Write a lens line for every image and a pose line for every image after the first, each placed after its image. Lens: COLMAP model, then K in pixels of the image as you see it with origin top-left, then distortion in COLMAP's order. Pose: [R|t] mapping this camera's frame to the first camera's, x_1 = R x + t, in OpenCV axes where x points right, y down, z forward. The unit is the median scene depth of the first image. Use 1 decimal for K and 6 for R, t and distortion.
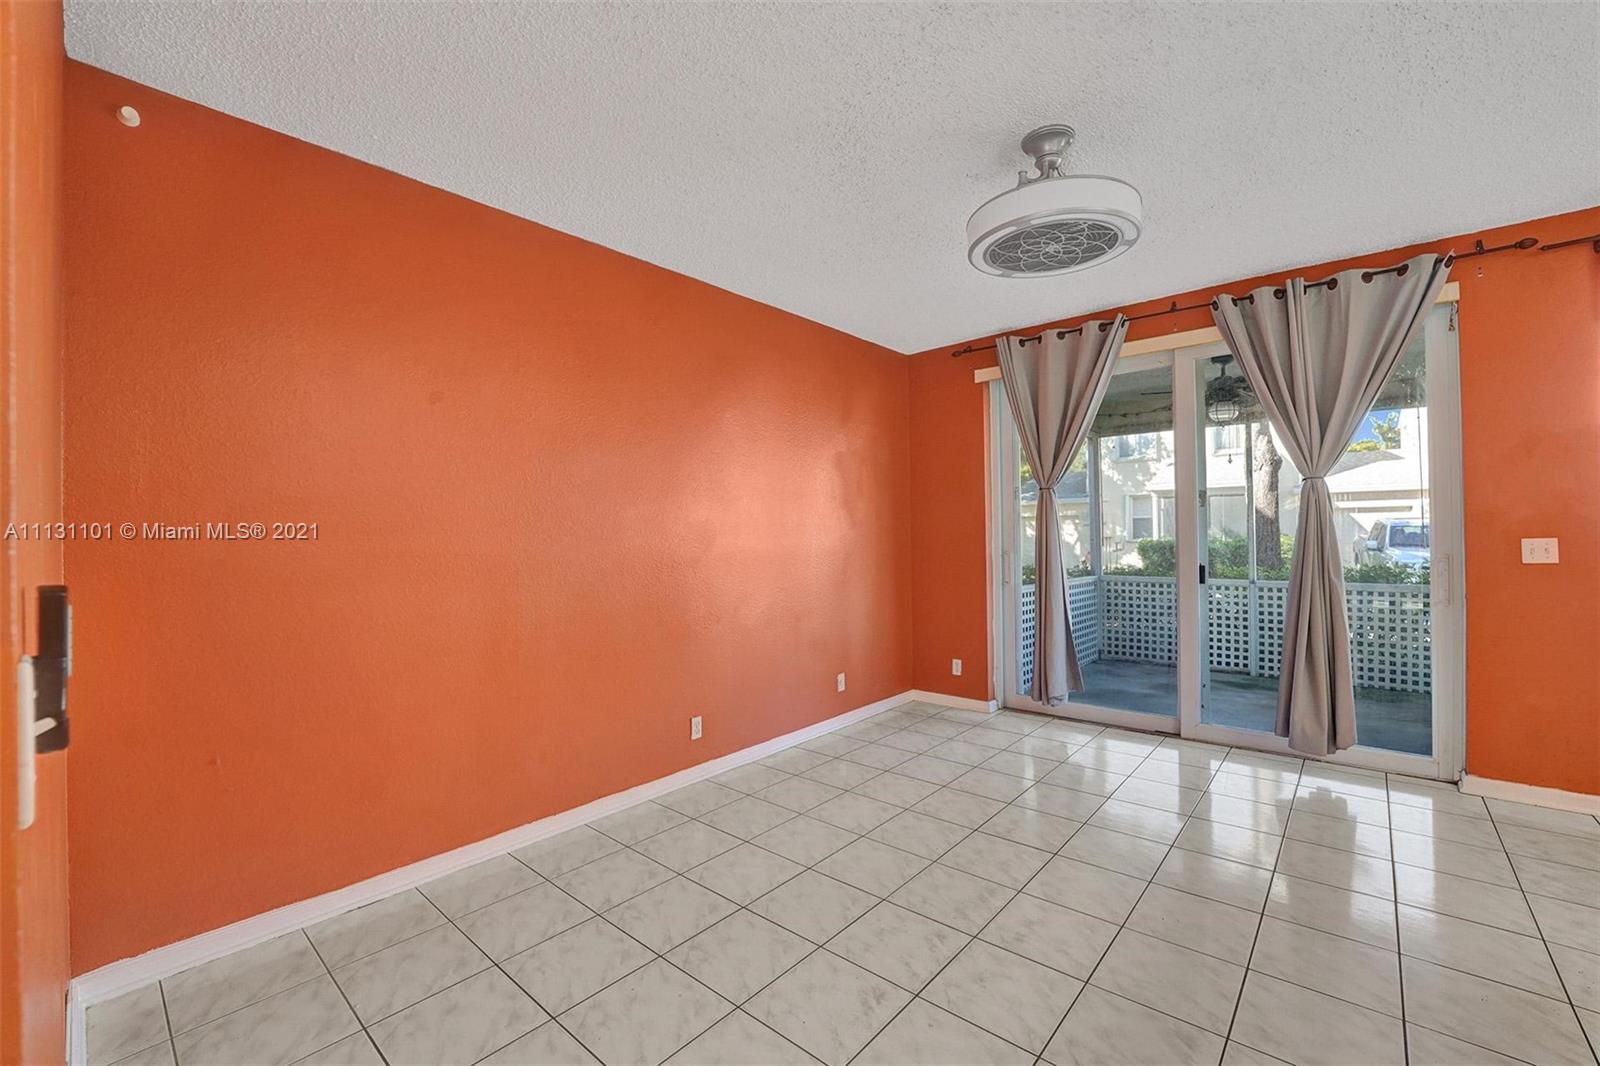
lens RADIAL K [[659.5, 0, 800.9], [0, 659.5, 525.1], [0, 0, 1]] dist [-0.013743, -0.000275]
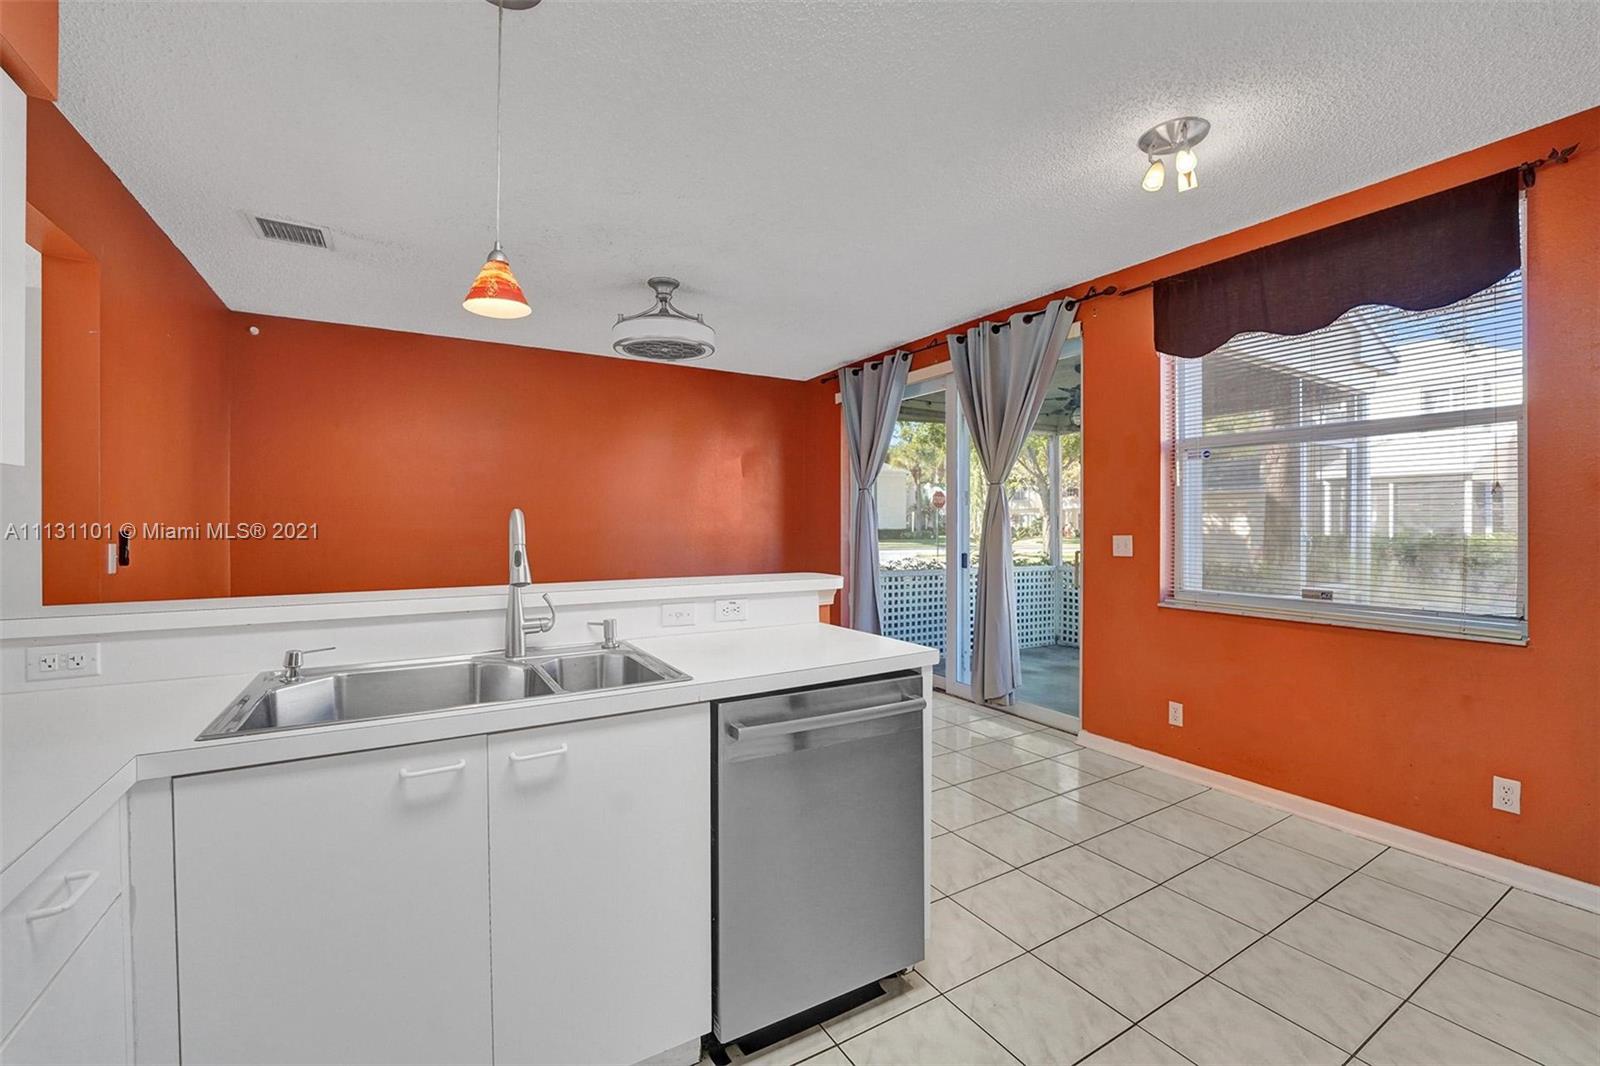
lens RADIAL K [[668.5, 0, 802.9], [0, 668.5, 528.5], [0, 0, 1]] dist [-0.022276, -0.000224]
pose [[0.946954, 0.015911, -0.320976, 0.810878], [-0.007804, 0.999618, 0.026529, -0.018139], [0.321275, -0.022617, 0.946716, -0.295940]]
